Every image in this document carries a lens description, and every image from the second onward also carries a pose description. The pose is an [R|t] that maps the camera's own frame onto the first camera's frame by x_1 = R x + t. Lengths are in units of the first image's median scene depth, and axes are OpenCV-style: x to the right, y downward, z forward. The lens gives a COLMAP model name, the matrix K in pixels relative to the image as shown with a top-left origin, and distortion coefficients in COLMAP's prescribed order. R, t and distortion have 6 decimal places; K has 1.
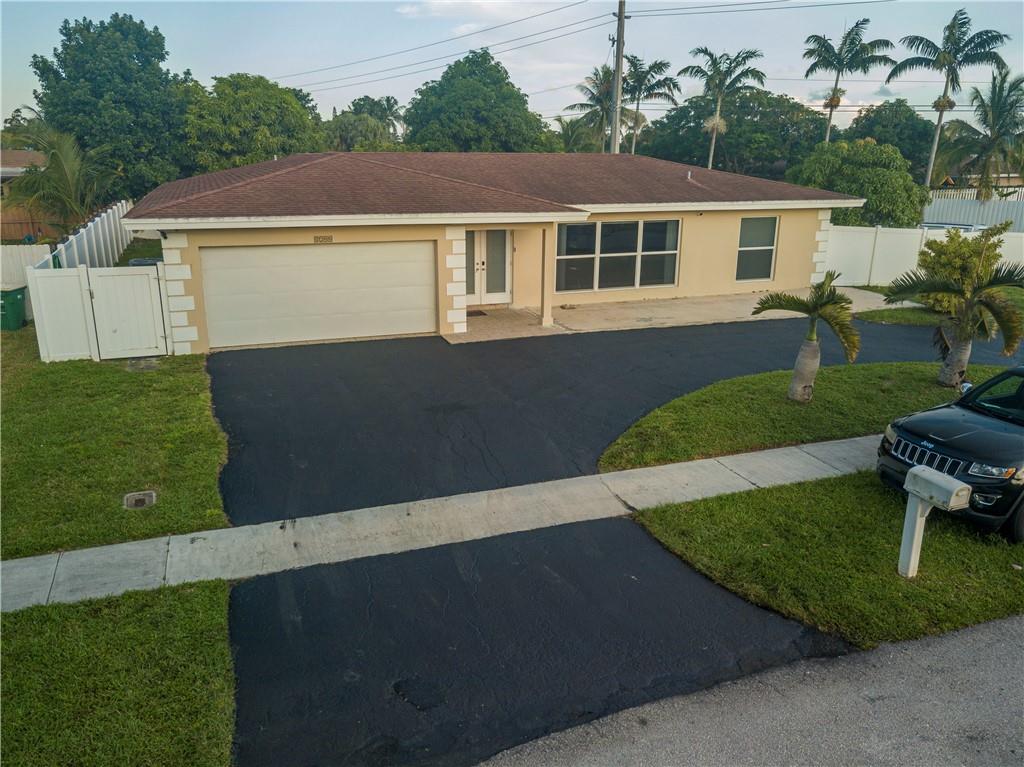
lens RADIAL K [[787.5, 0, 486.4], [0, 787.5, 407.1], [0, 0, 1]] dist [0.001666, 0.000288]
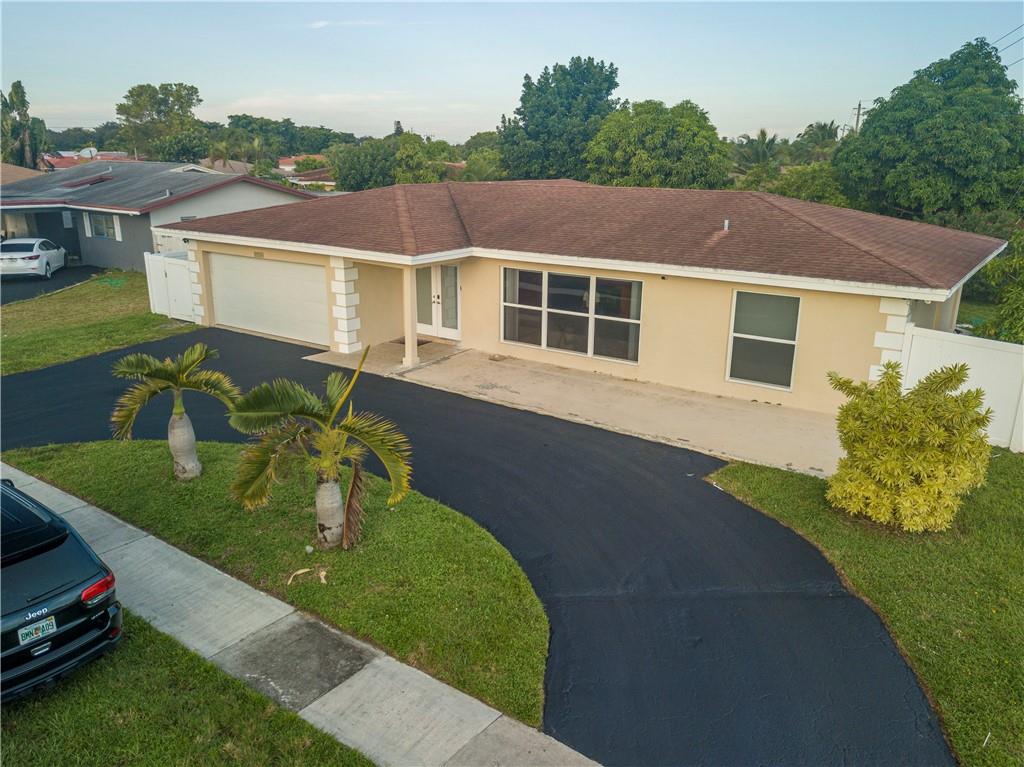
lens RADIAL K [[779.3, 0, 512.0], [0, 779.3, 383.5], [0, 0, 1]] dist [0.015989, 0.002177]
pose [[0.562130, 0.232832, -0.793599, 0.813008], [-0.254781, 0.961640, 0.101665, -0.189341], [0.786827, 0.145045, 0.599888, 0.460629]]
